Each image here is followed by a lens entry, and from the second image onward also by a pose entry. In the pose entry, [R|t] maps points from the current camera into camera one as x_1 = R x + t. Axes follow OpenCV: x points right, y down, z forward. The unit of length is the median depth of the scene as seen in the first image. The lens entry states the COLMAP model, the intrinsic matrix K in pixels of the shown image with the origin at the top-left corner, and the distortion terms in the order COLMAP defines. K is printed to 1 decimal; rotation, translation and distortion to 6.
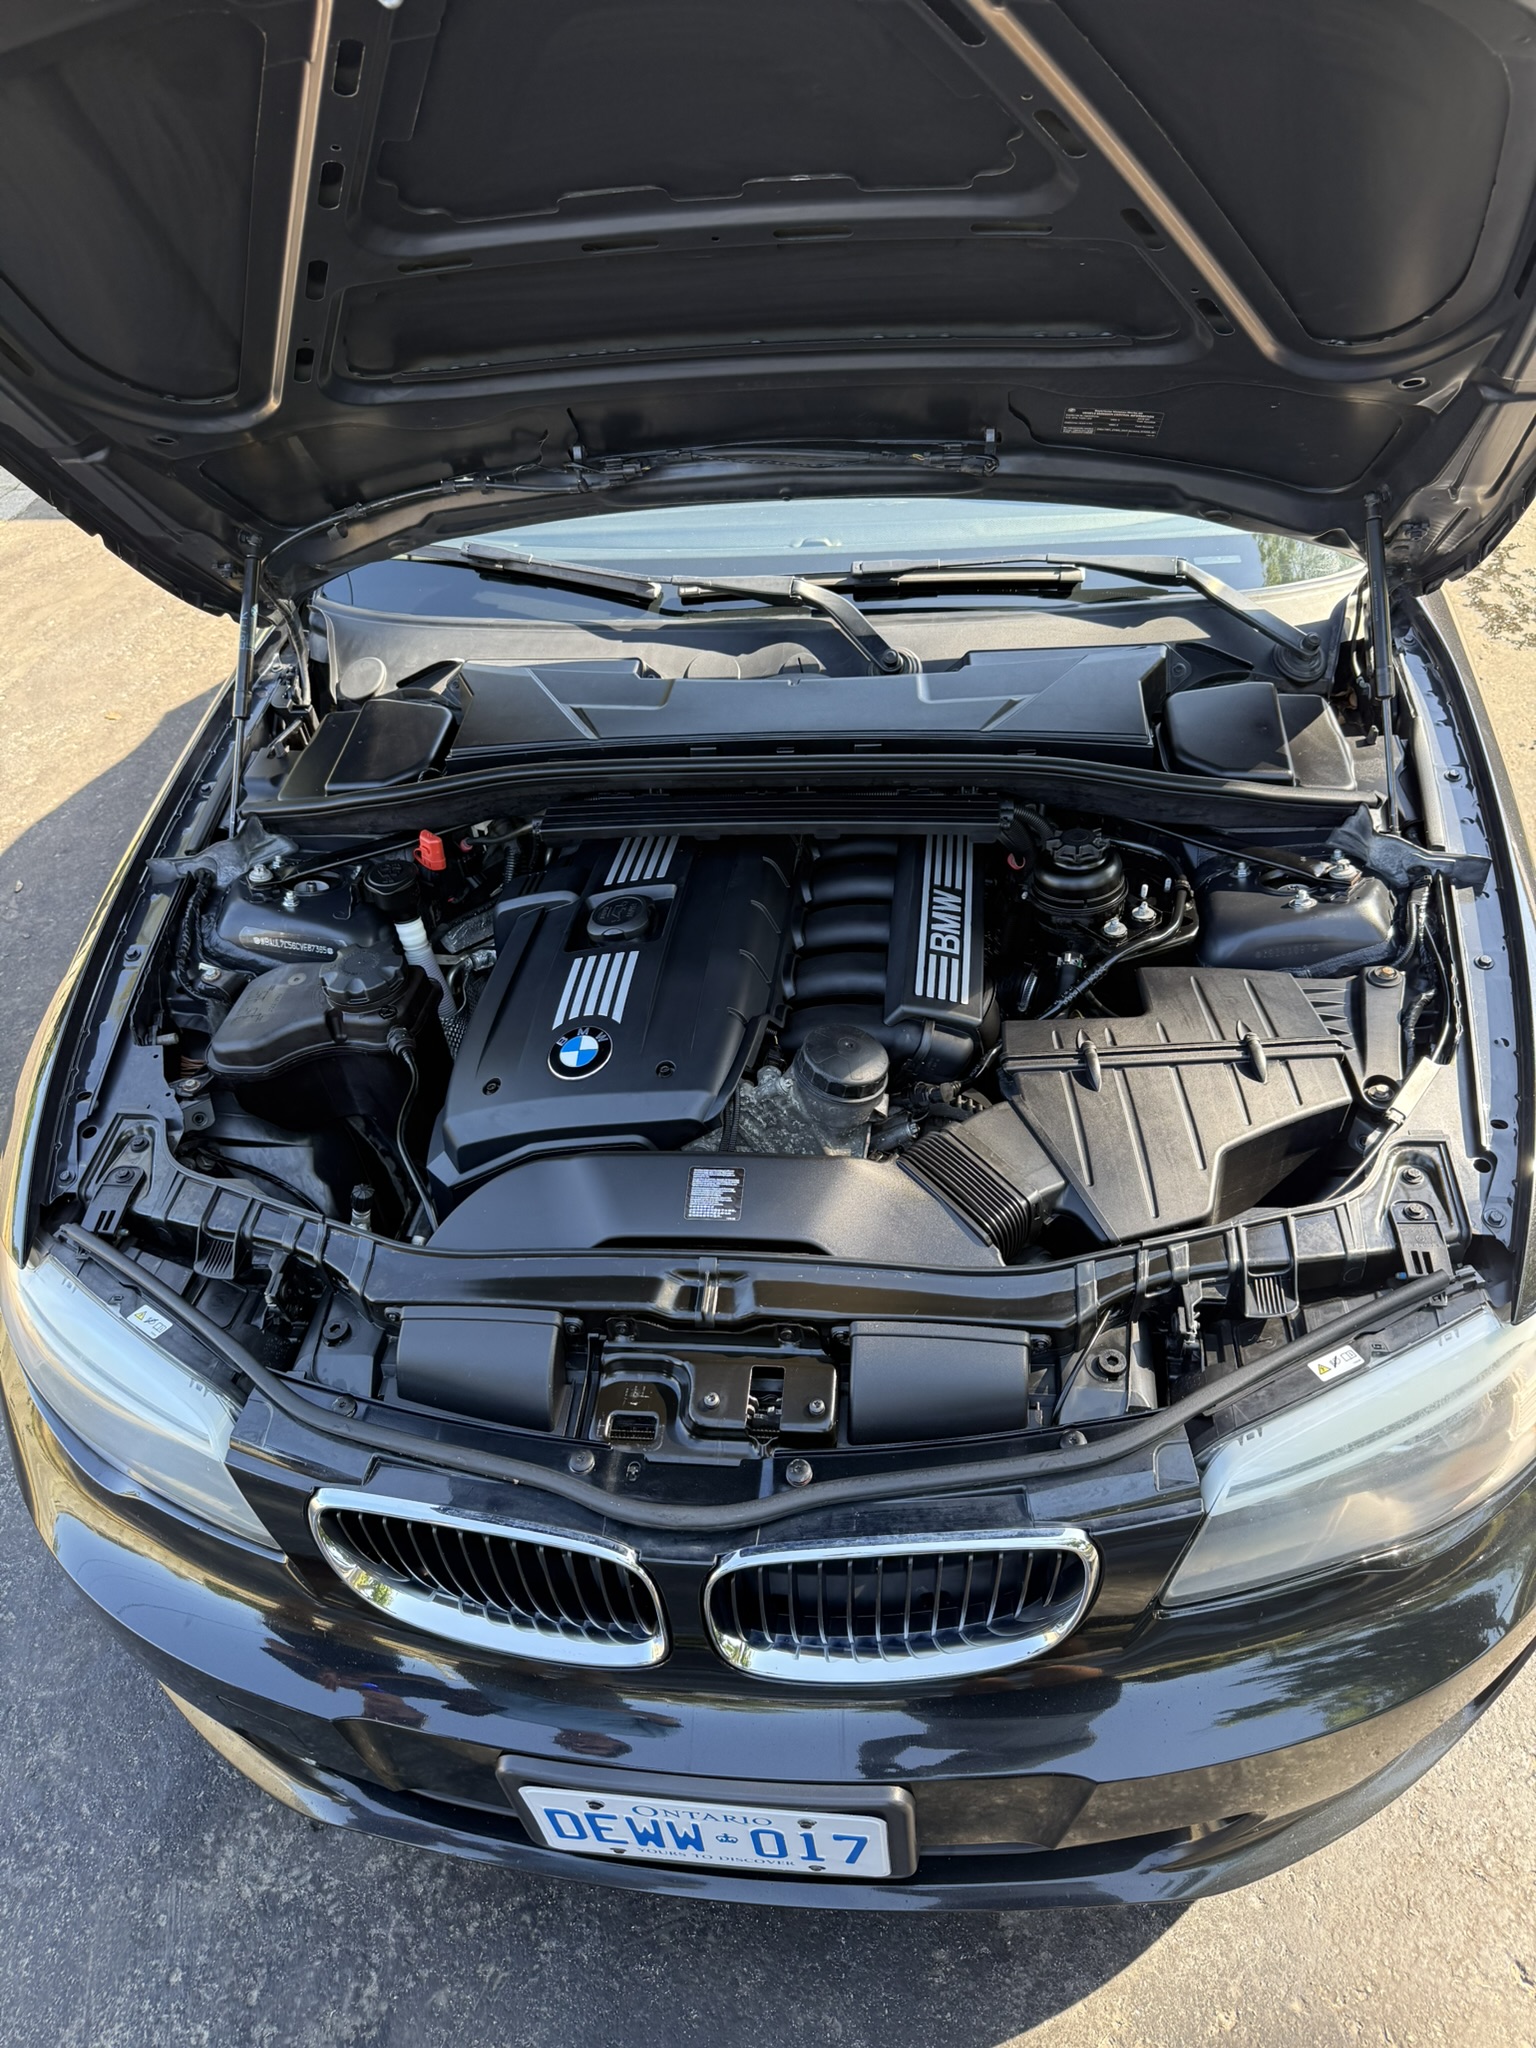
lens RADIAL K [[1411.7, 0, 771.1], [0, 1411.7, 1026.9], [0, 0, 1]] dist [0.004923, -0.010824]
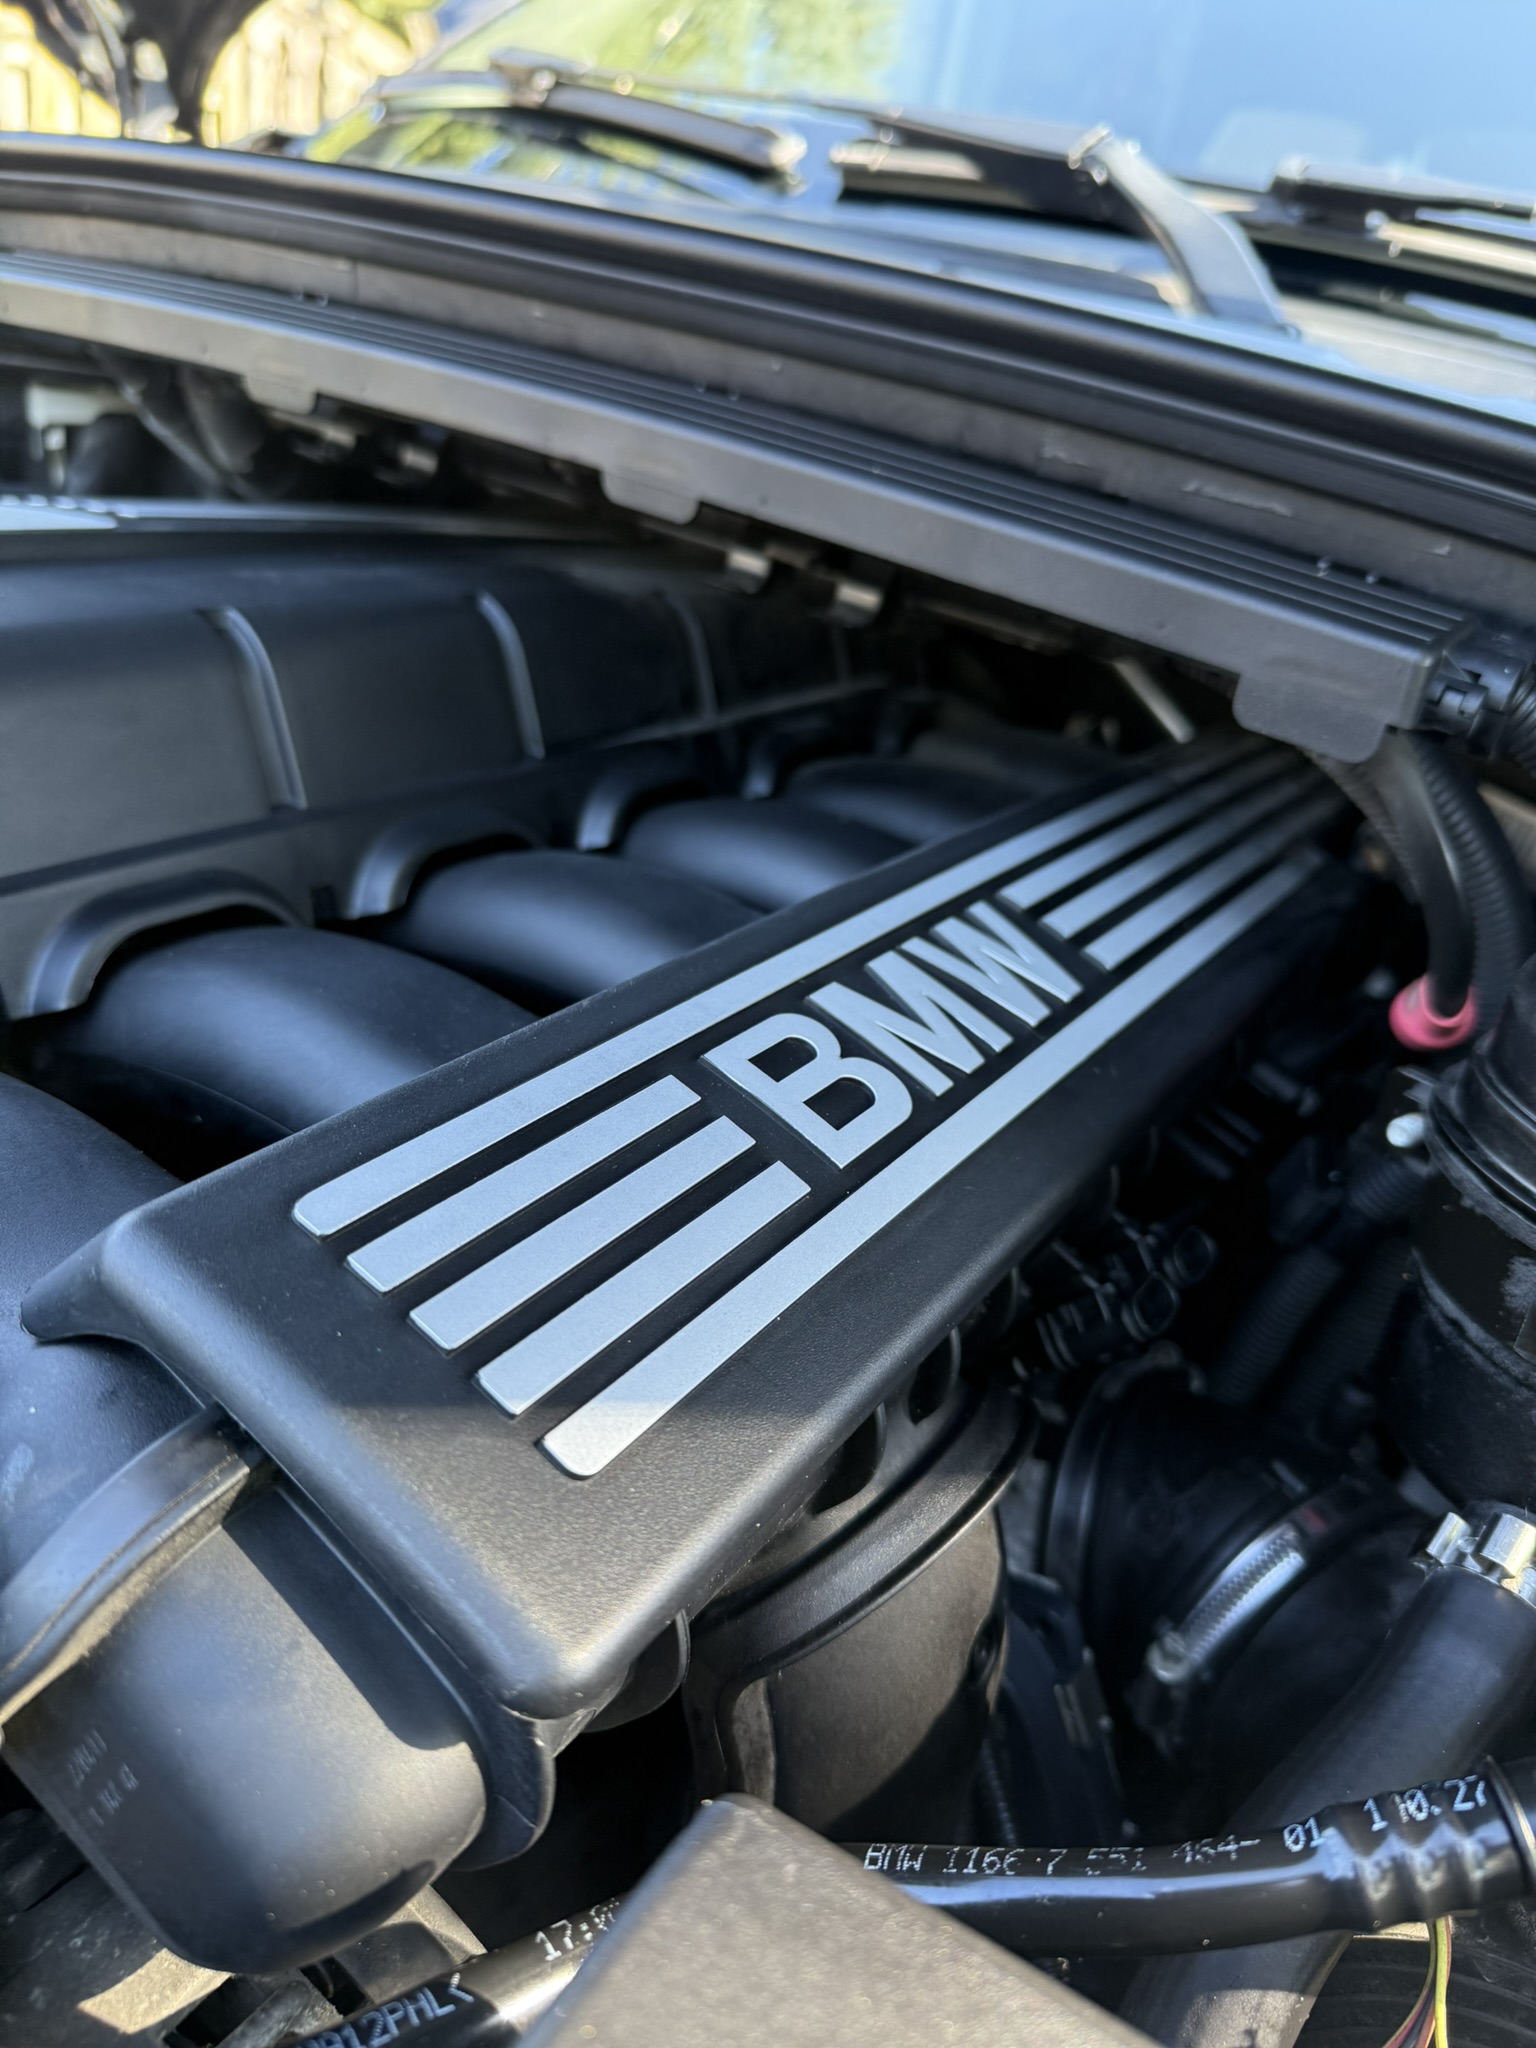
lens RADIAL K [[1449.1, 0, 769.1], [0, 1449.1, 1022.6], [0, 0, 1]] dist [0.035620, -0.033405]
pose [[0.863727, 0.418712, -0.280456, 0.166661], [-0.471395, 0.868052, -0.155792, -0.036928], [0.178218, 0.266768, 0.947139, 0.853966]]
